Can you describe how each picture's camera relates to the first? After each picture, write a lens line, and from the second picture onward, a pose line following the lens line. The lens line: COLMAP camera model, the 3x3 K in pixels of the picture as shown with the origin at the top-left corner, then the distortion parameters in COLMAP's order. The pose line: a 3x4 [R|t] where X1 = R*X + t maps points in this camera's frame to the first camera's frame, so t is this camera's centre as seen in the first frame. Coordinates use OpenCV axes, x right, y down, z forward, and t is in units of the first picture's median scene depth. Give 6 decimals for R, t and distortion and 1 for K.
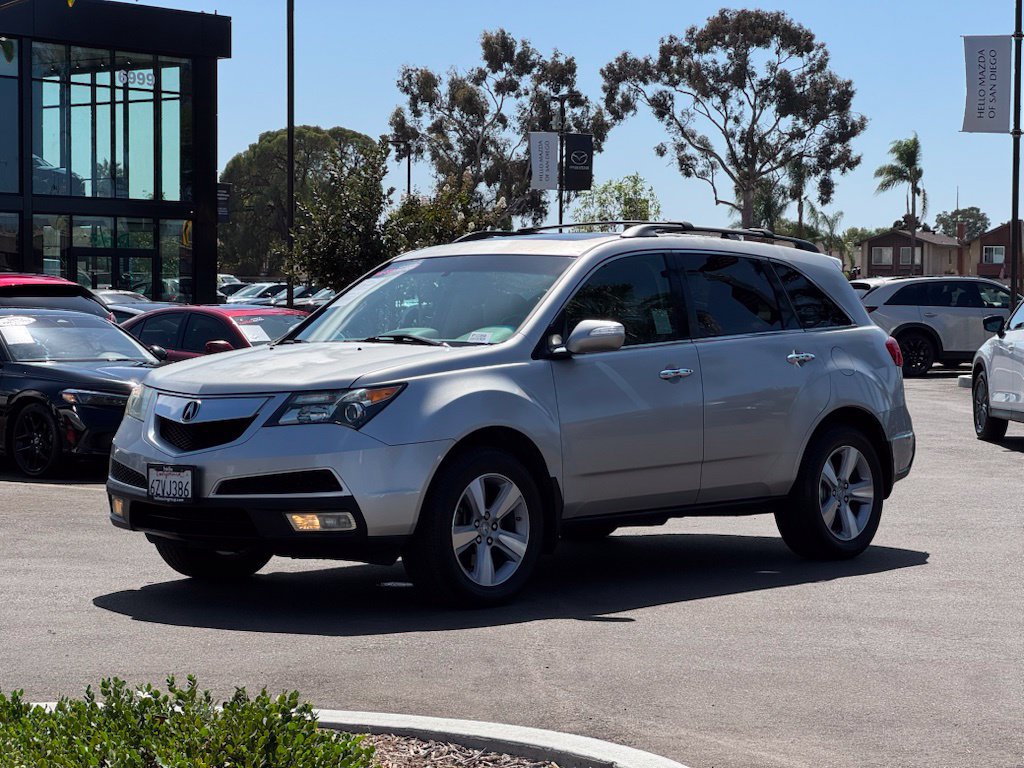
lens RADIAL K [[2250.6, 0, 512.0], [0, 2250.6, 384.0], [0, 0, 1]] dist [0.190212, 0.126550]
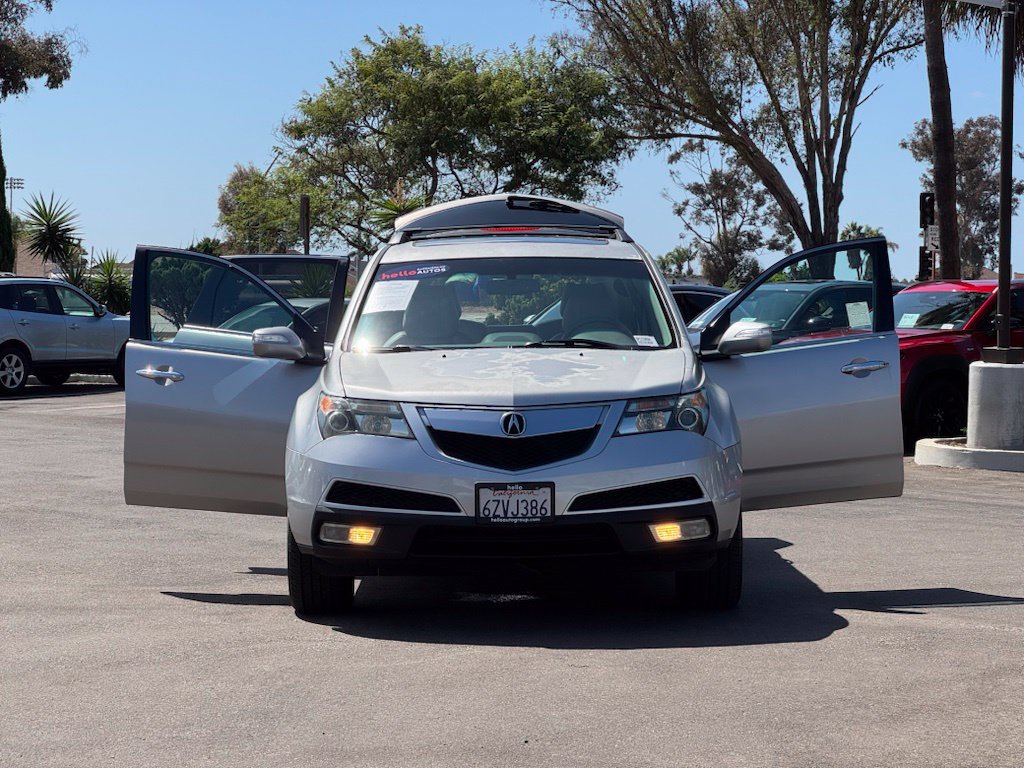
lens RADIAL K [[2250.6, 0, 512.0], [0, 2250.6, 384.0], [0, 0, 1]] dist [0.190212, 0.126550]
pose [[0.727069, -0.027547, 0.686012, -0.782444], [0.027099, 0.999568, 0.011417, -0.015382], [-0.686030, 0.010289, 0.727501, 0.326300]]
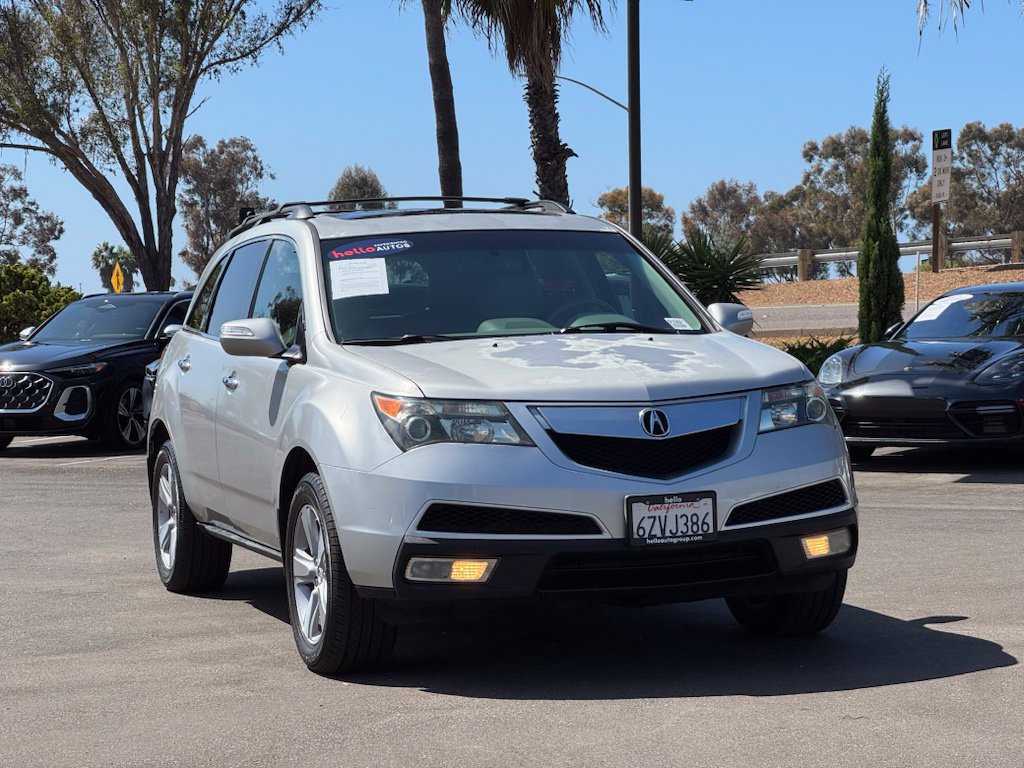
lens RADIAL K [[2250.6, 0, 512.0], [0, 2250.6, 384.0], [0, 0, 1]] dist [0.190212, 0.126550]
pose [[0.464602, -0.040734, 0.884582, -0.836772], [0.056449, 0.998272, 0.016322, -0.016183], [-0.883719, 0.042350, 0.466098, 0.692333]]
